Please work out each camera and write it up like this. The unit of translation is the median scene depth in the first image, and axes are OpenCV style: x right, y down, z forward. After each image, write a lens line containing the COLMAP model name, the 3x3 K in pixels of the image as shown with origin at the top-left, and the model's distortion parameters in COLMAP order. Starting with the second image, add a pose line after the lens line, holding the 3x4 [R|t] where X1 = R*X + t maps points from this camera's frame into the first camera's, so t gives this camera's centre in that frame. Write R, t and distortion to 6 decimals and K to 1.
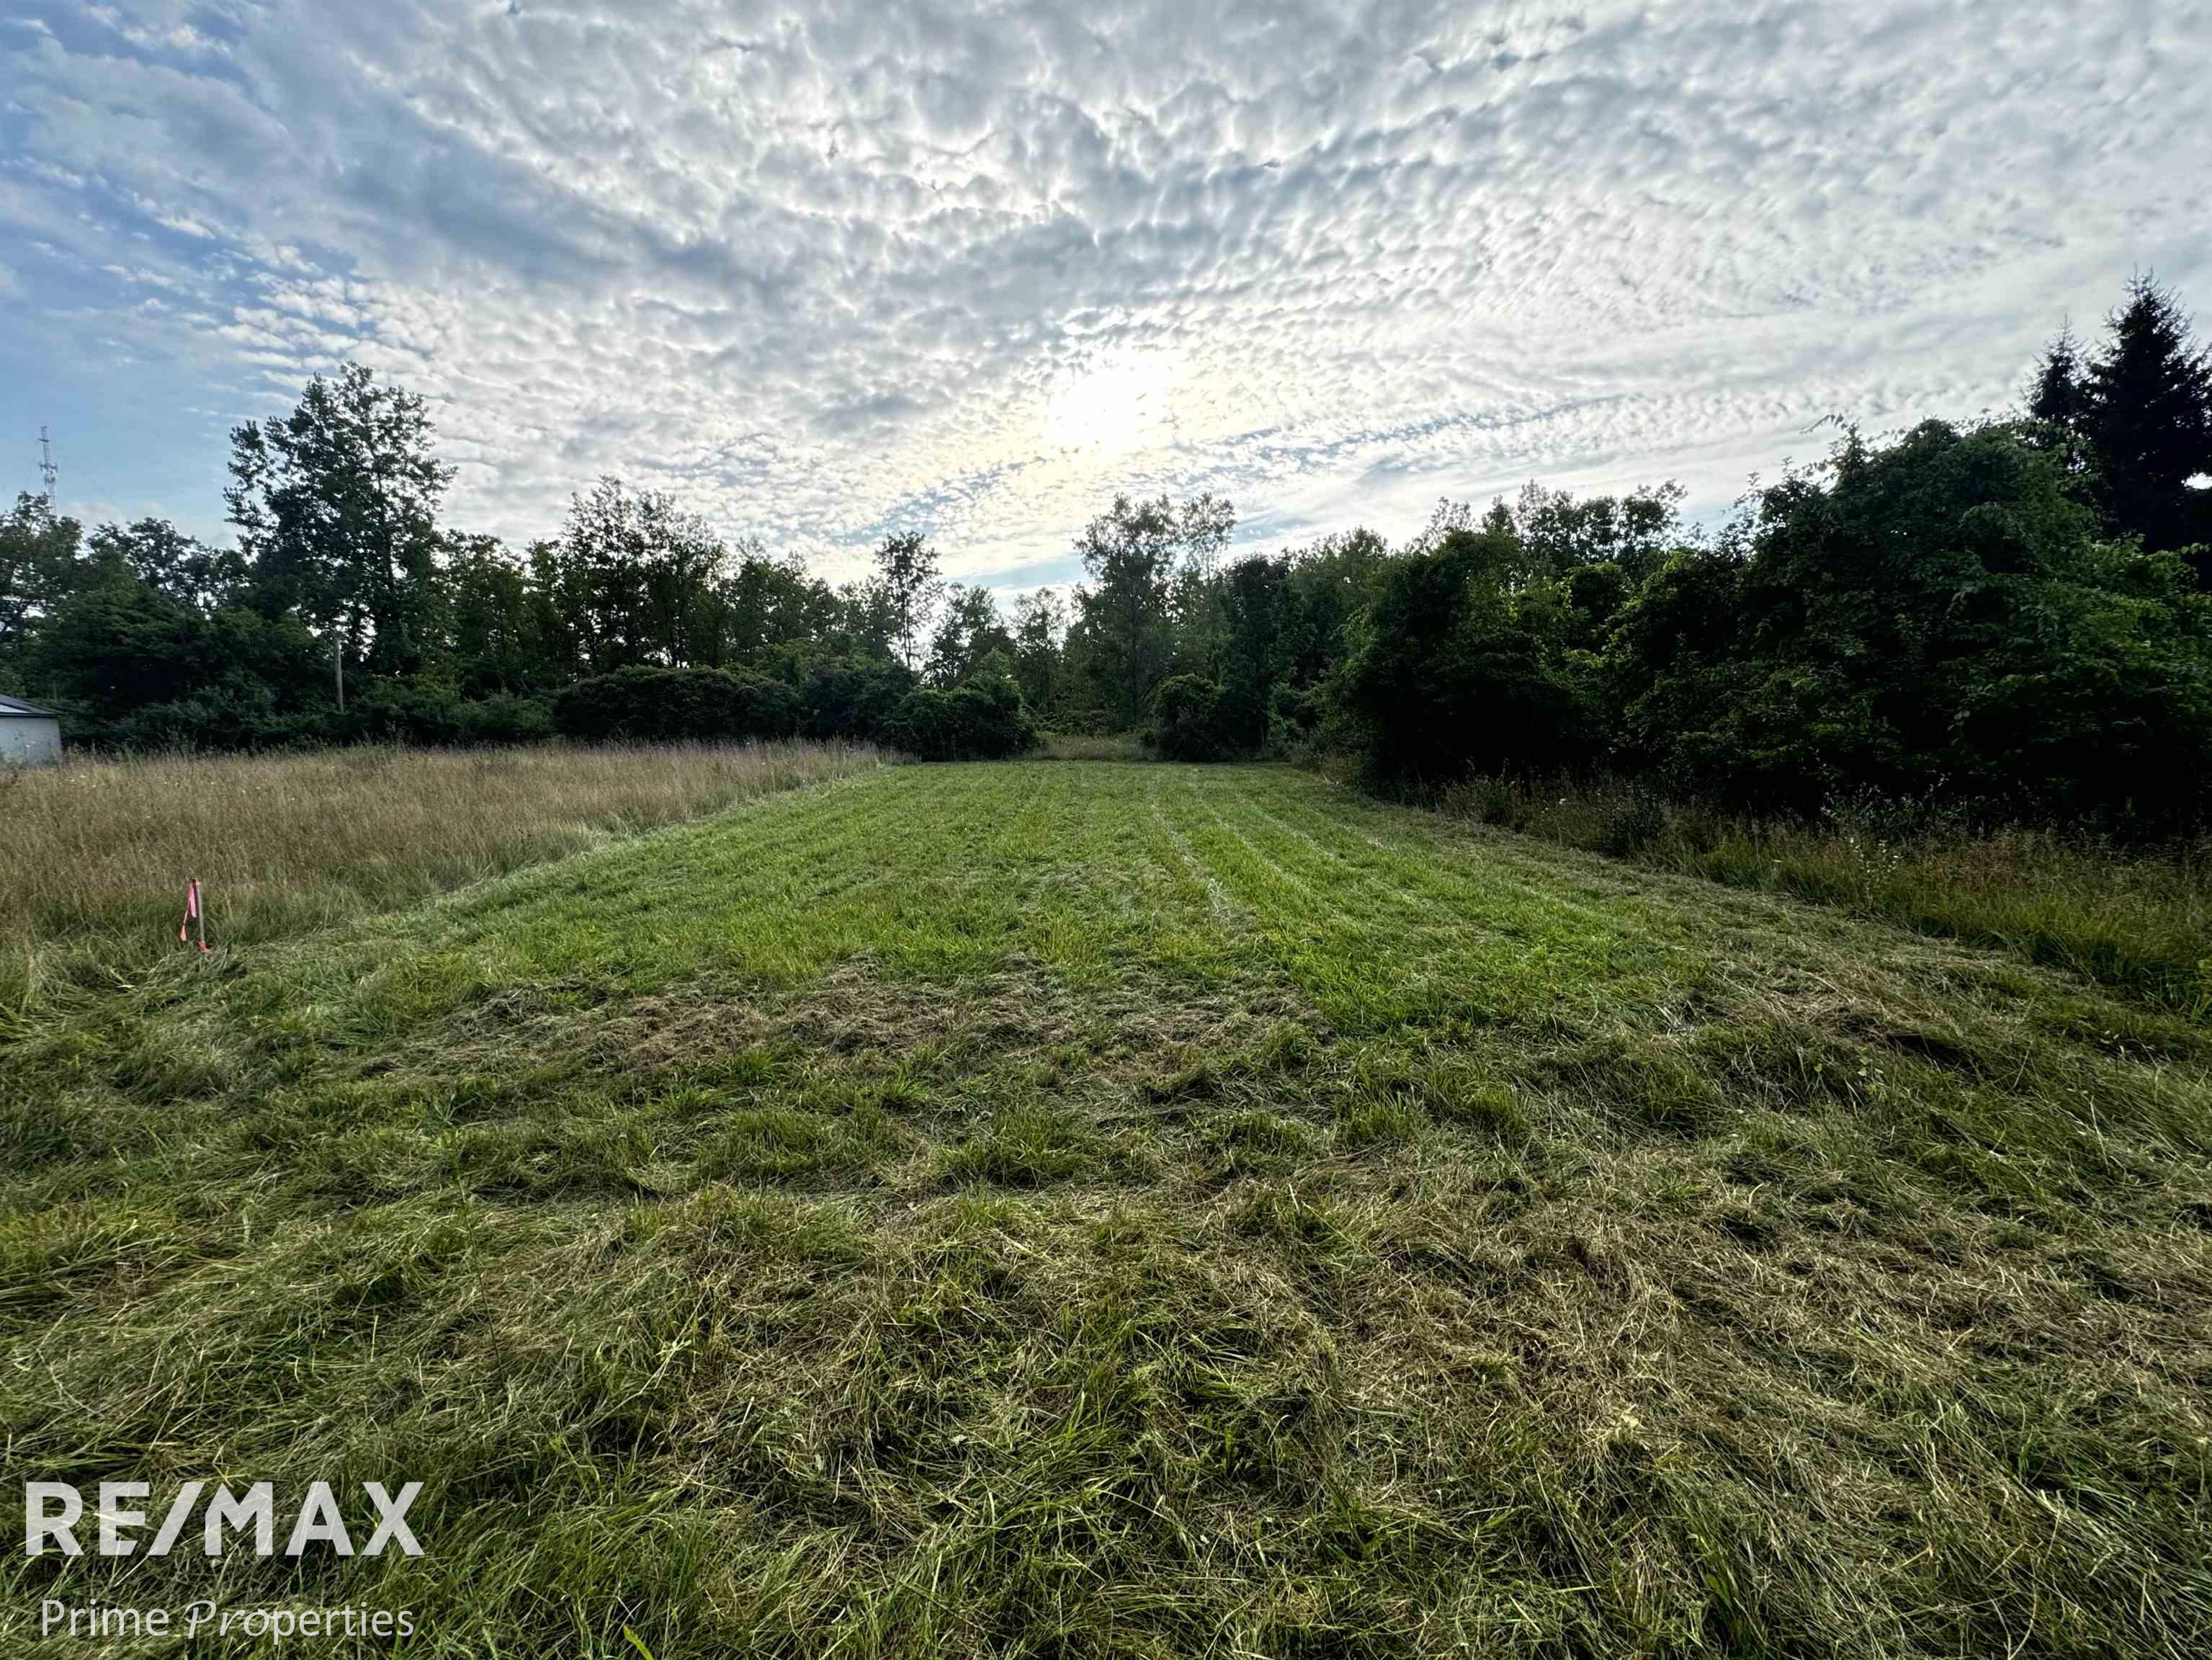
lens RADIAL K [[879.1, 0, 1106.8], [0, 879.1, 828.2], [0, 0, 1]] dist [-0.001049, -0.000053]
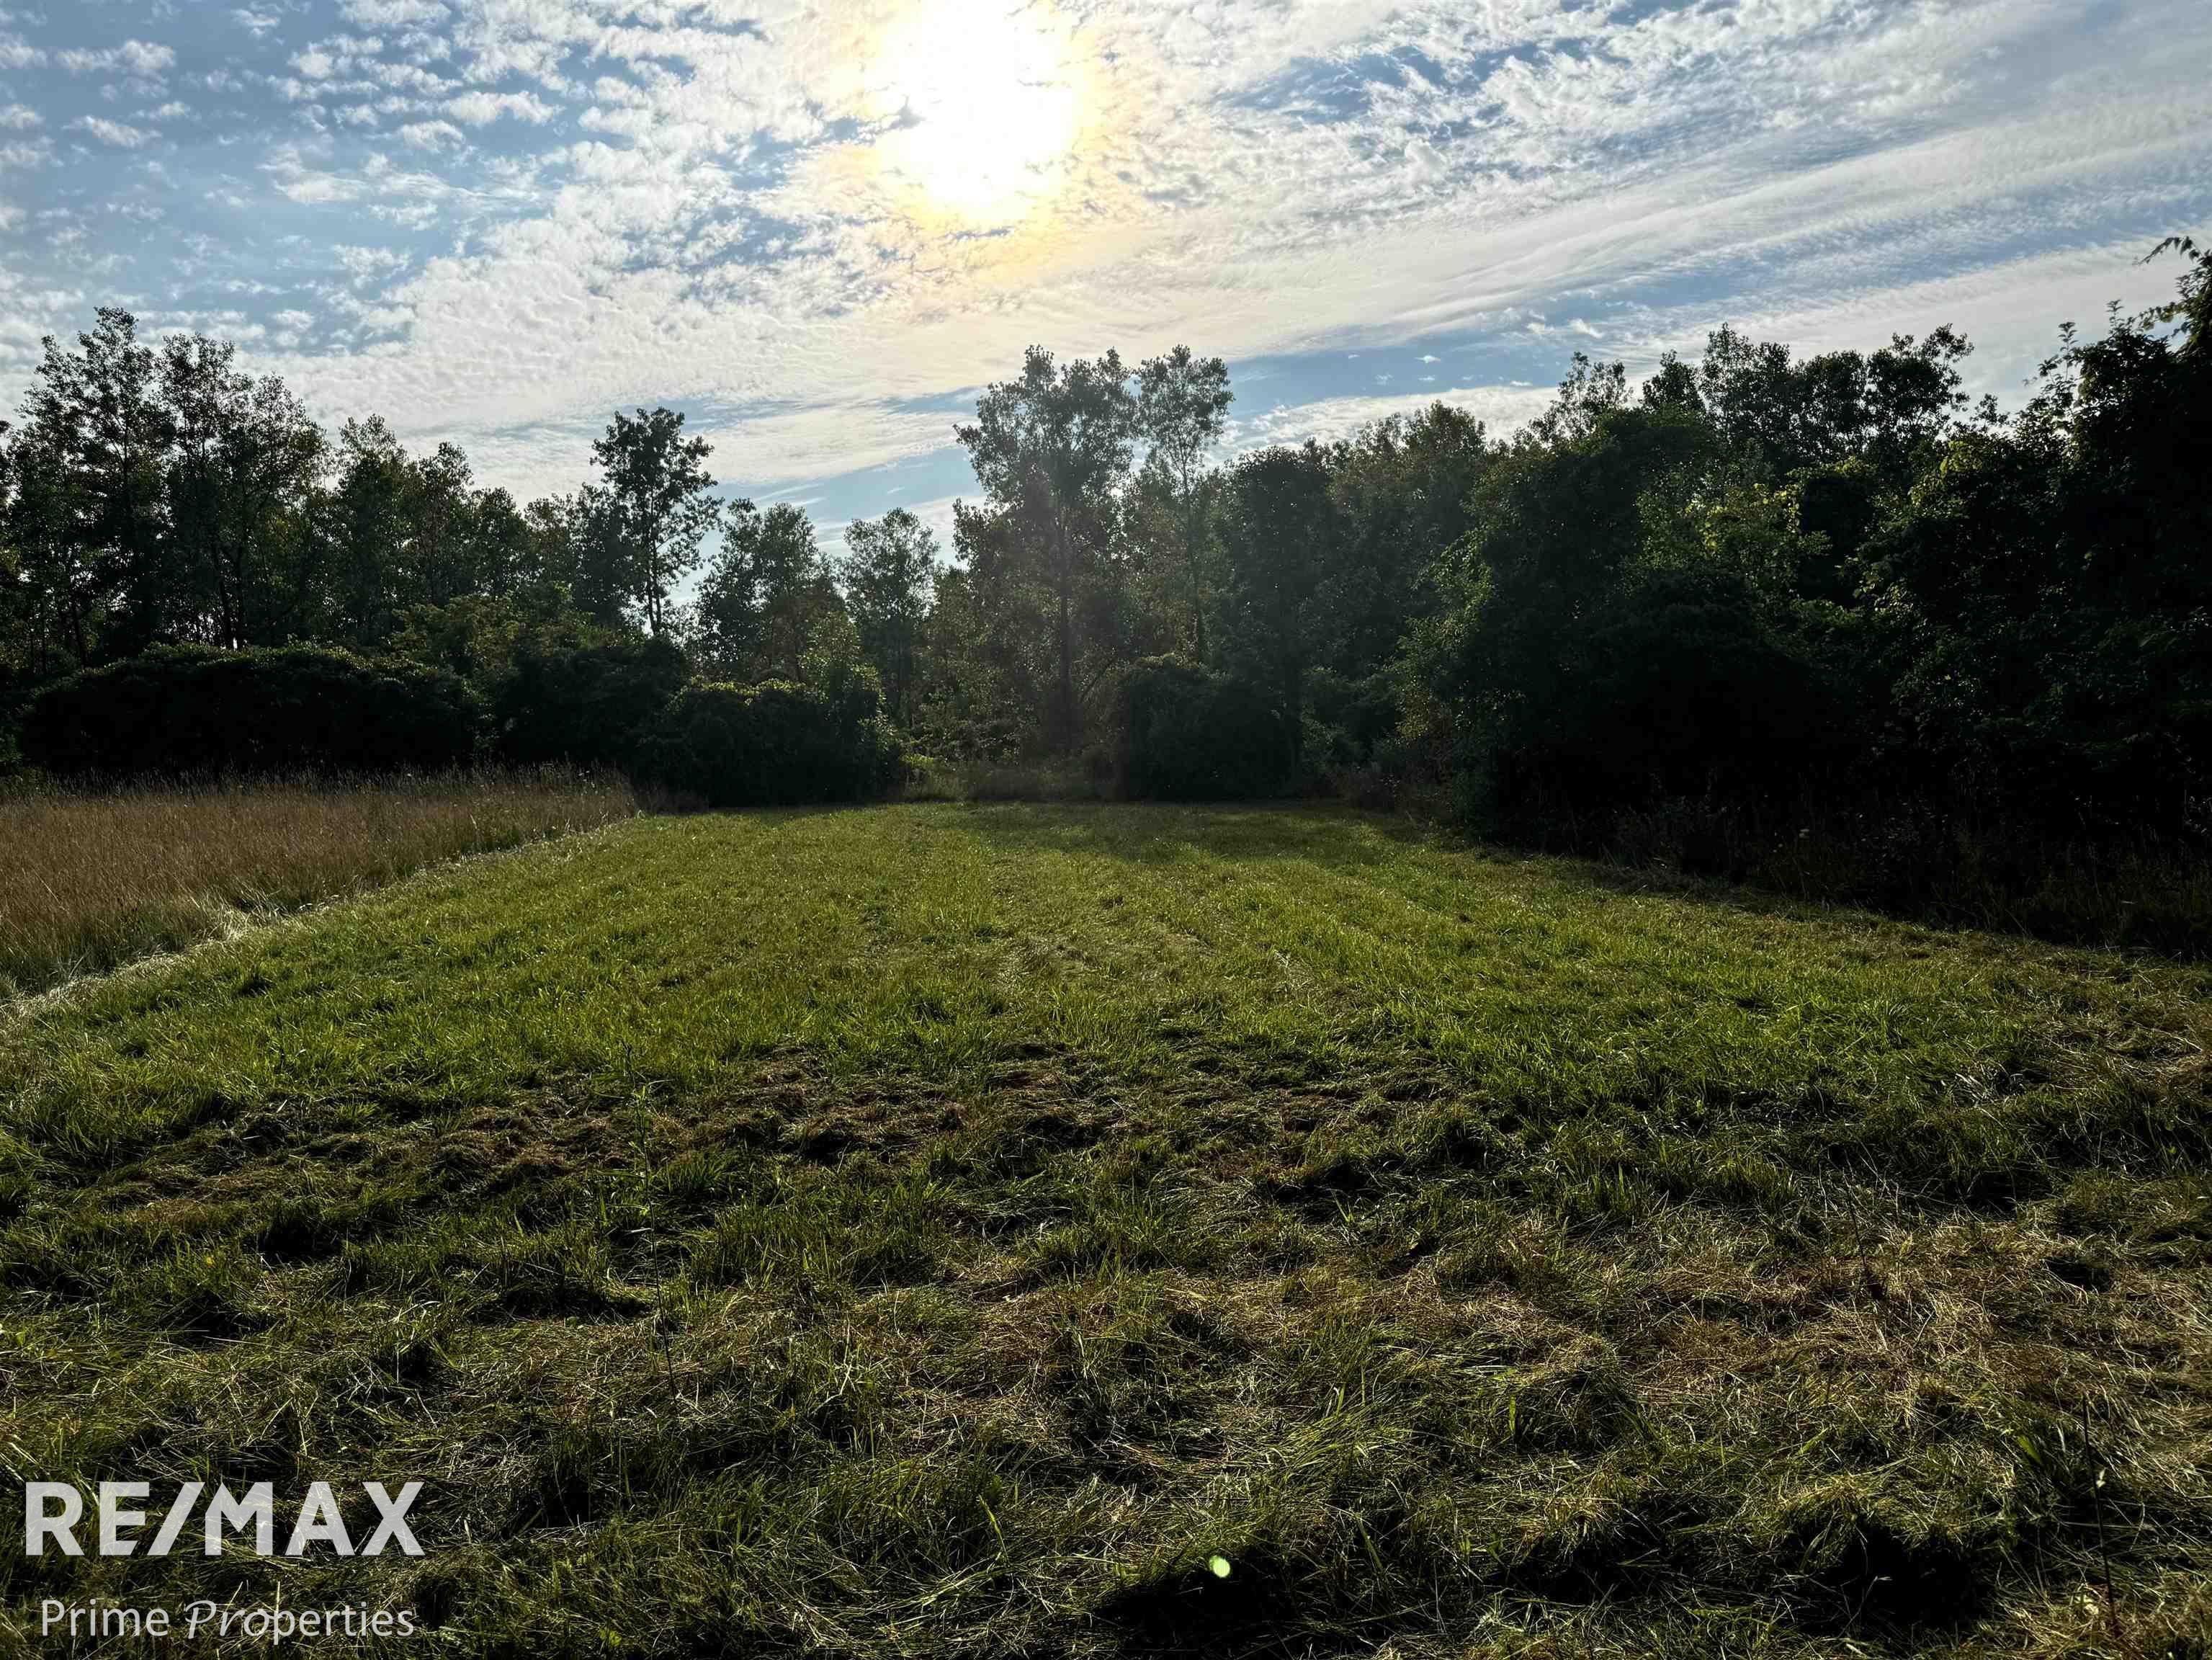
lens RADIAL K [[1557.7, 0, 1104.0], [0, 1557.7, 847.0], [0, 0, 1]] dist [0.078868, -0.107246]
pose [[0.997675, -0.016595, 0.066096, -0.015724], [0.020172, 0.998347, -0.053813, 0.008302], [-0.065094, 0.055021, 0.996361, -0.025835]]
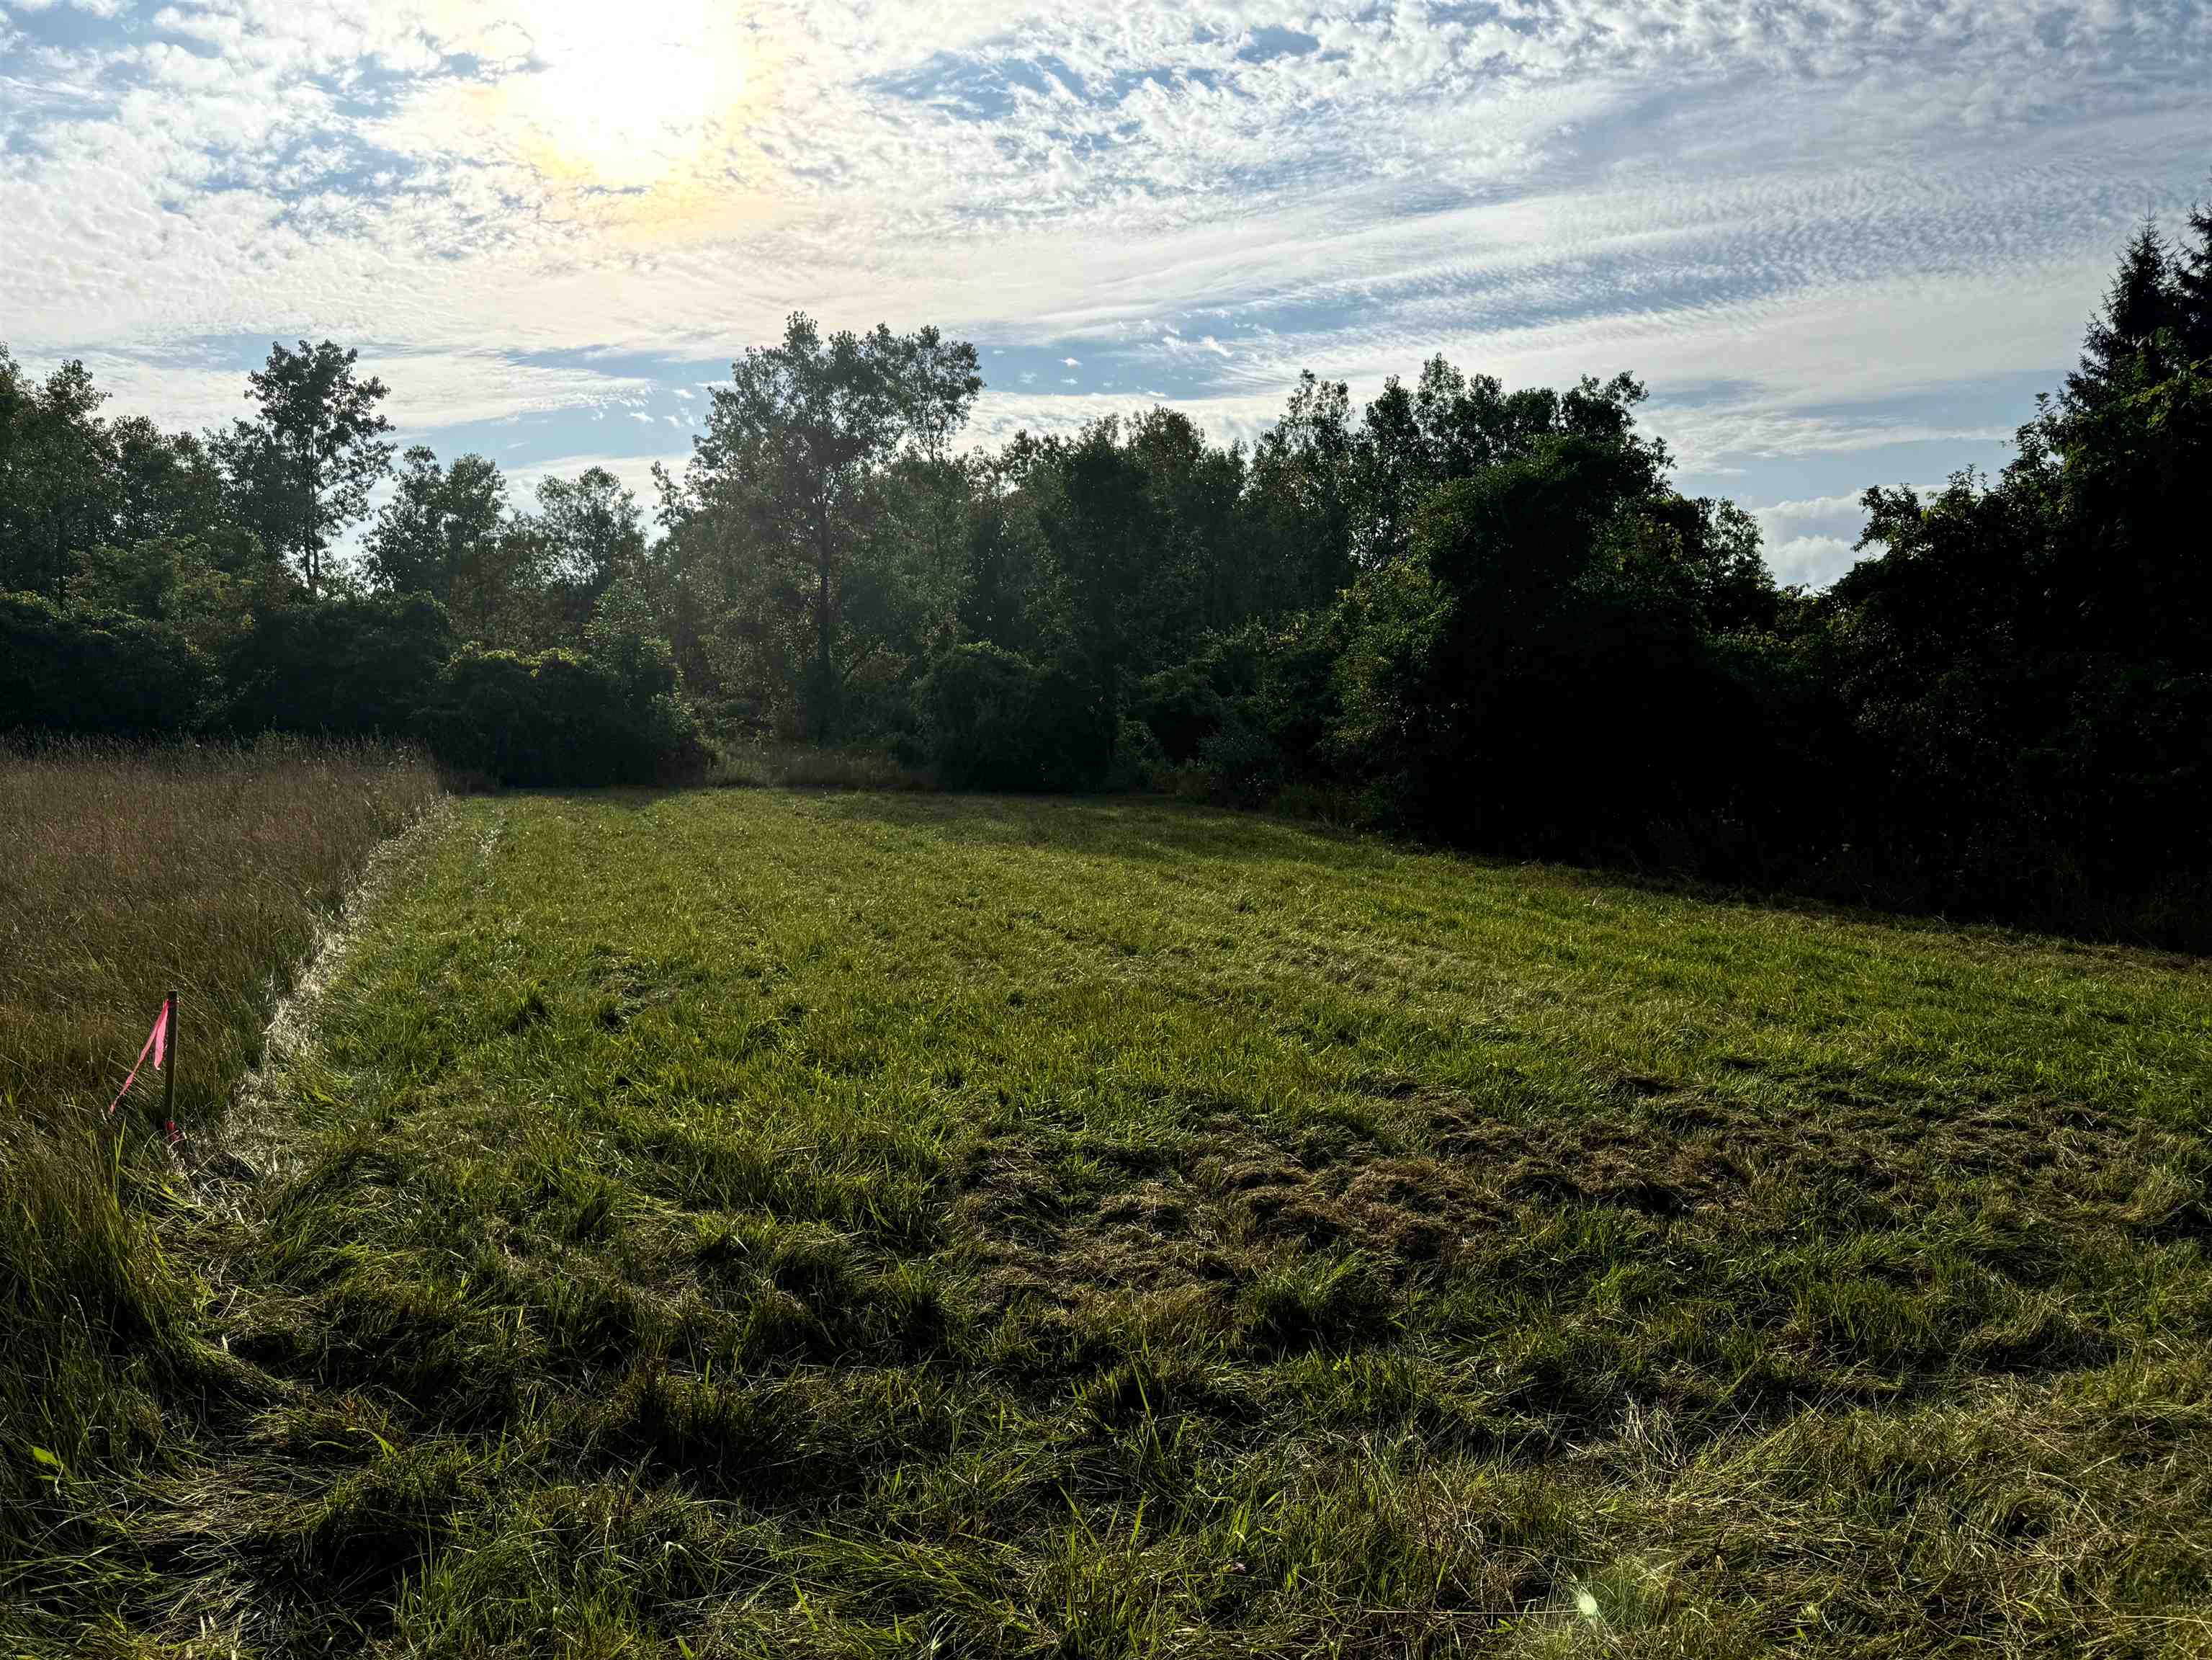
lens RADIAL K [[1551.7, 0, 1101.0], [0, 1551.7, 822.1], [0, 0, 1]] dist [0.082876, -0.136043]
pose [[0.957115, 0.001837, 0.289701, -0.101059], [0.014986, 0.998327, -0.055842, 0.001632], [-0.289319, 0.057789, 0.955487, 0.009169]]
